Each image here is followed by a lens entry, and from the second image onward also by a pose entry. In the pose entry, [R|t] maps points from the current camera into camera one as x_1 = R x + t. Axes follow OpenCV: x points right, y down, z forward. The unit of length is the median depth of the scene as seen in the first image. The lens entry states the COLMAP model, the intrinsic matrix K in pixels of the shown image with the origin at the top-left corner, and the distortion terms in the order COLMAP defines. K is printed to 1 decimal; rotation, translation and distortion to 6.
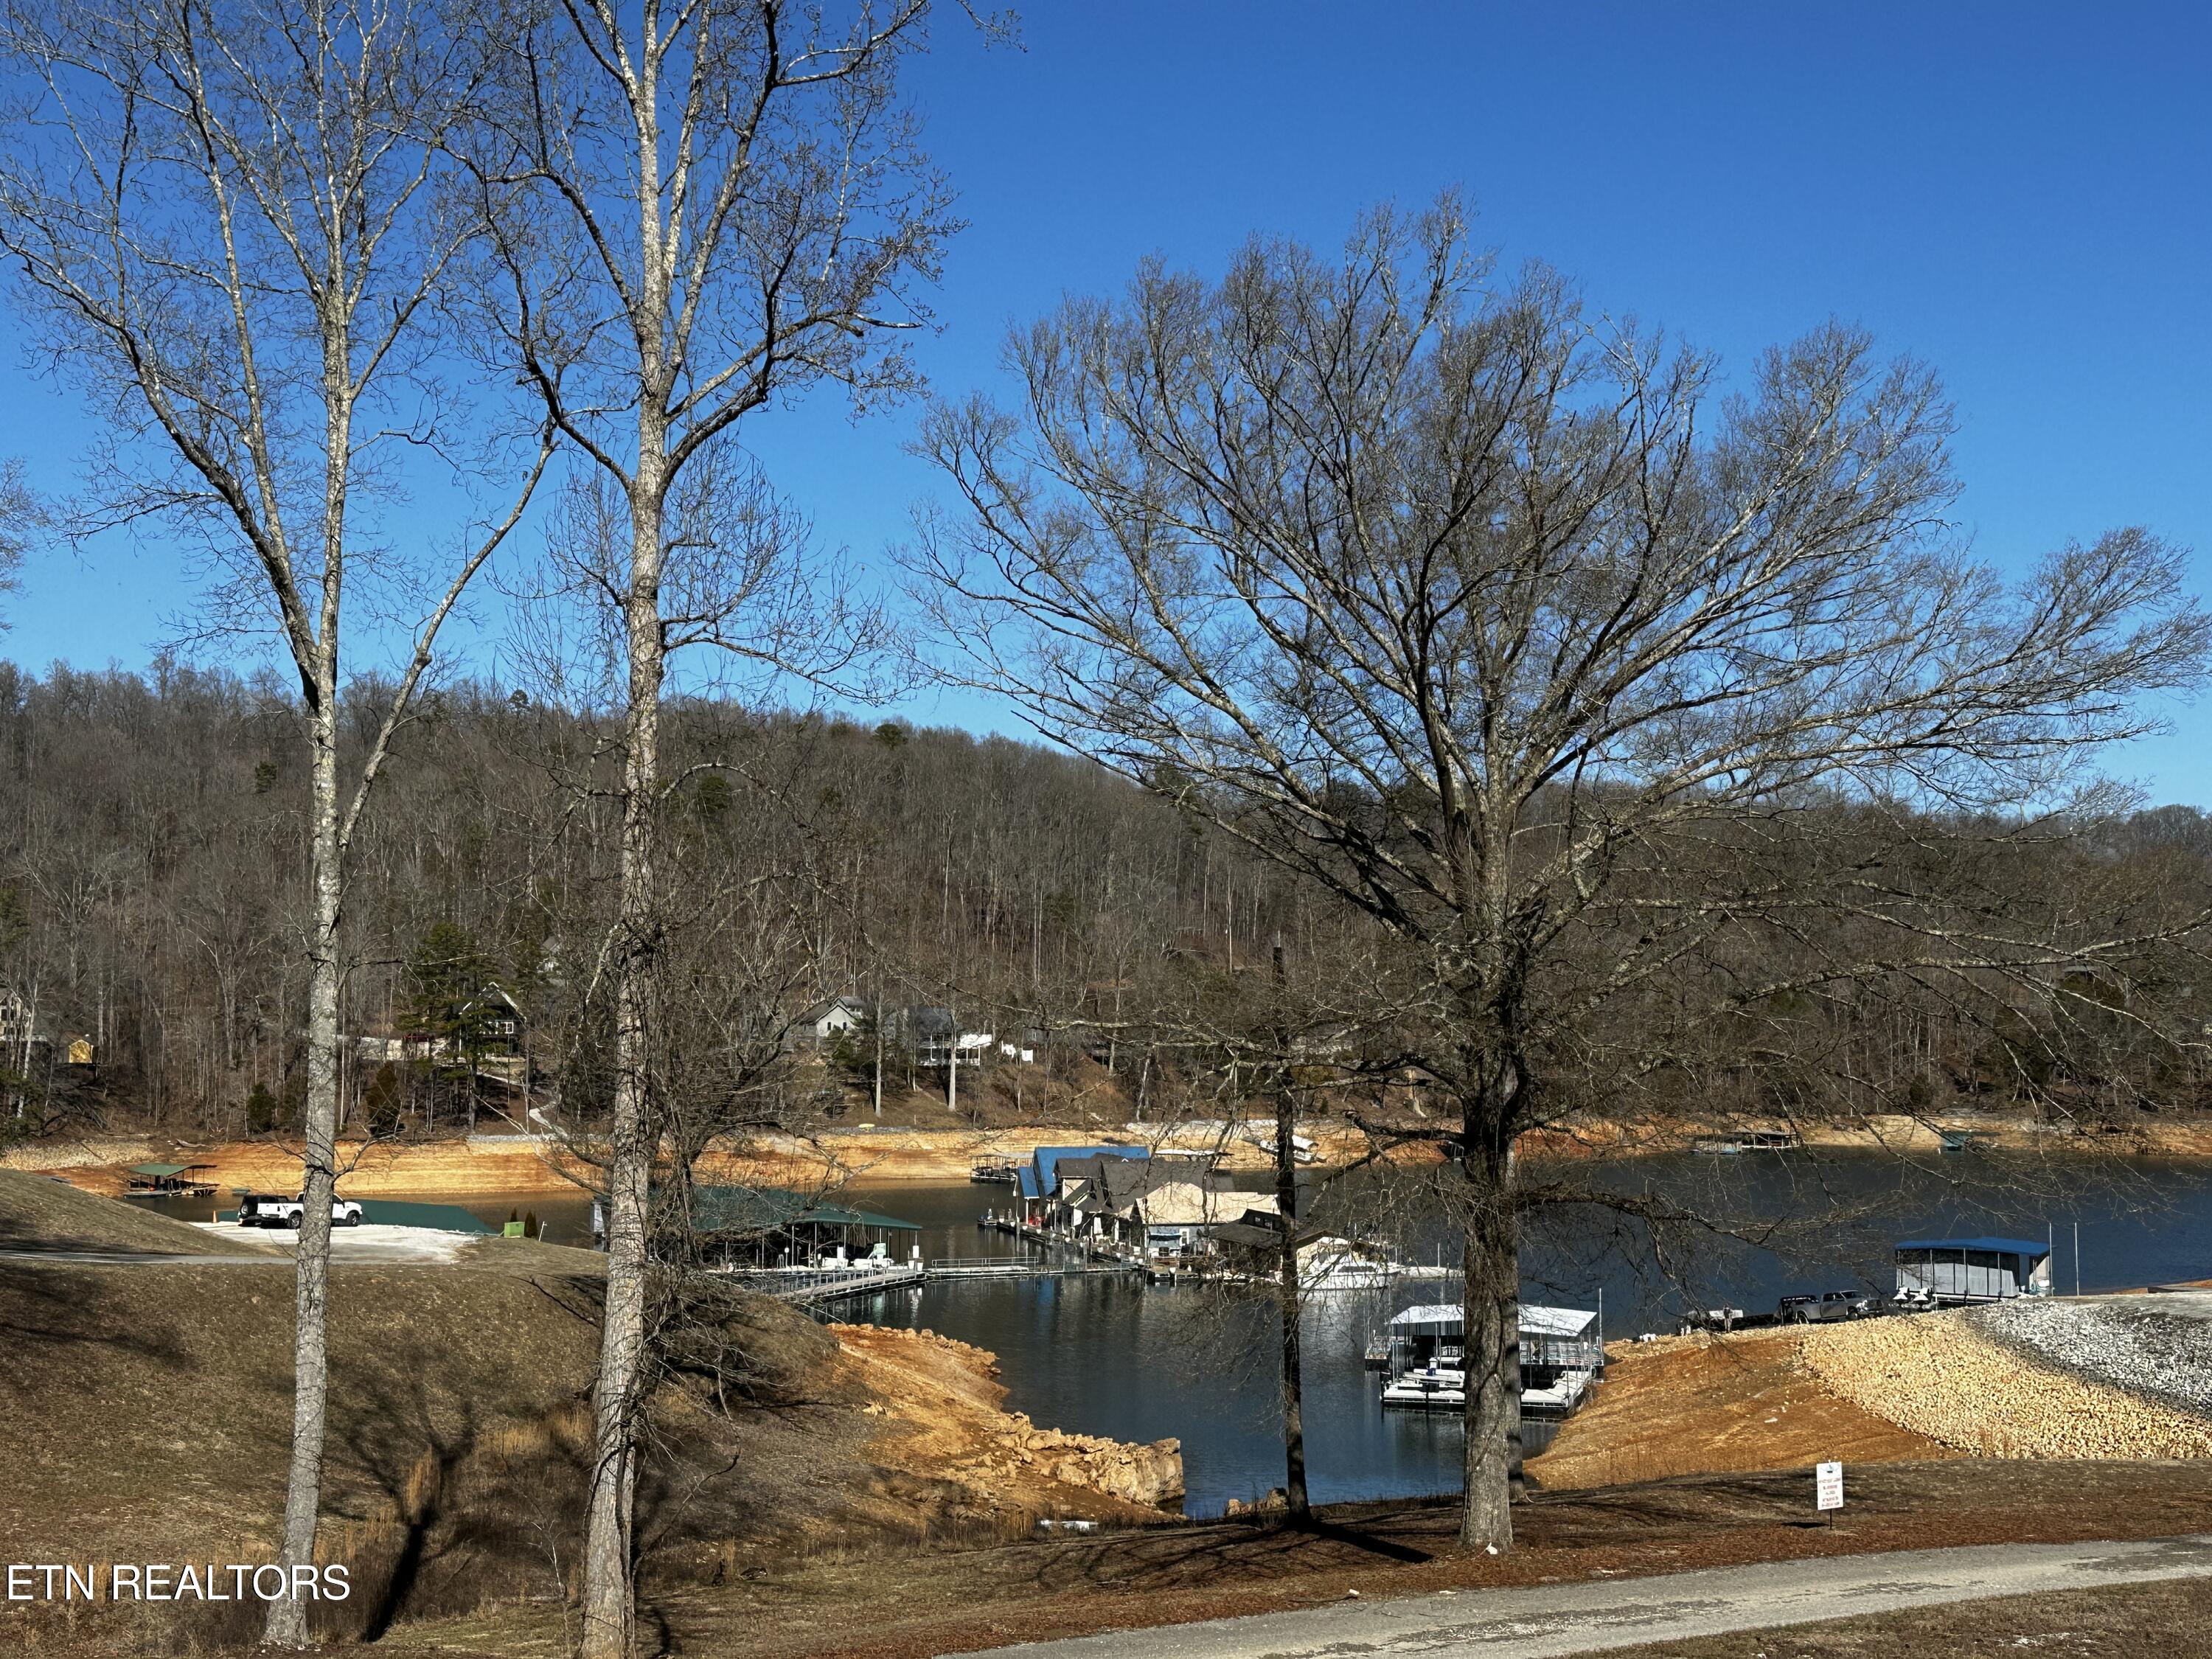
lens RADIAL K [[2700.9, 0, 1106.0], [0, 2700.9, 829.5], [0, 0, 1]] dist [0.147778, -0.038649]
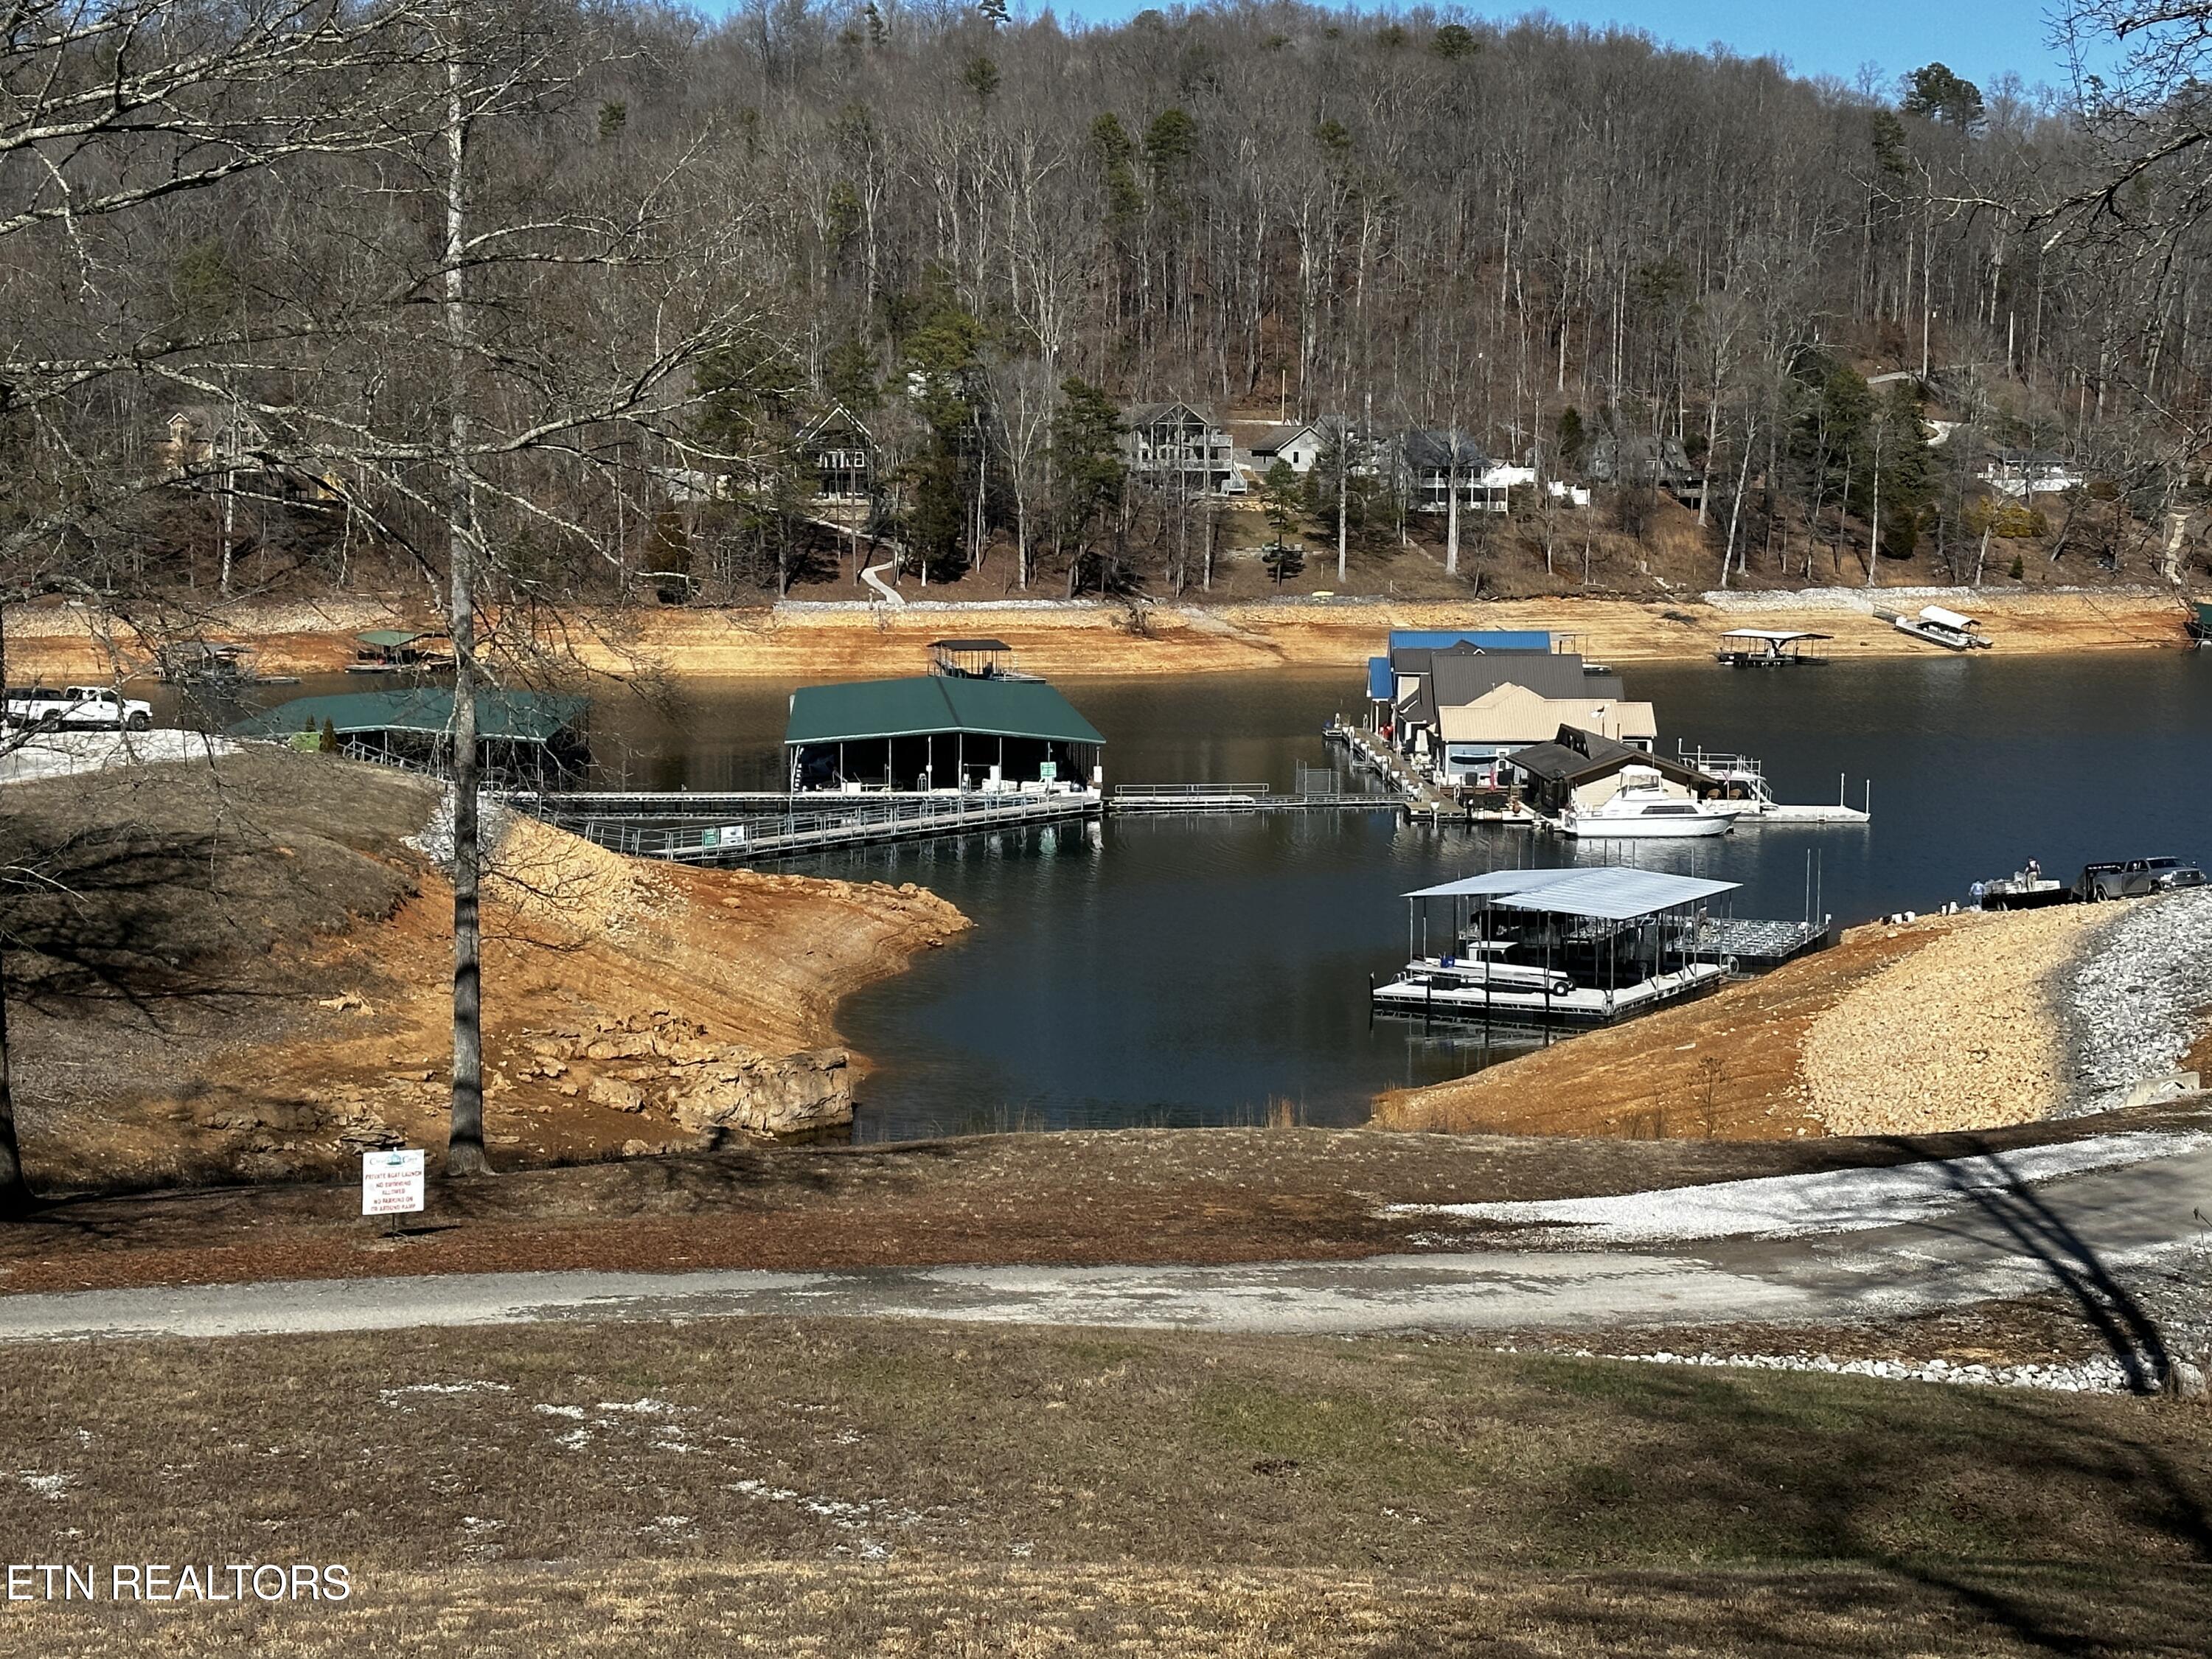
lens RADIAL K [[3681.3, 0, 1106.0], [0, 3681.3, 829.5], [0, 0, 1]] dist [0.125507, -0.021515]
pose [[0.971352, 0.022229, -0.236602, 0.100706], [0.019604, 0.984727, 0.172998, -0.001871], [0.236834, -0.172680, 0.956081, 0.022120]]
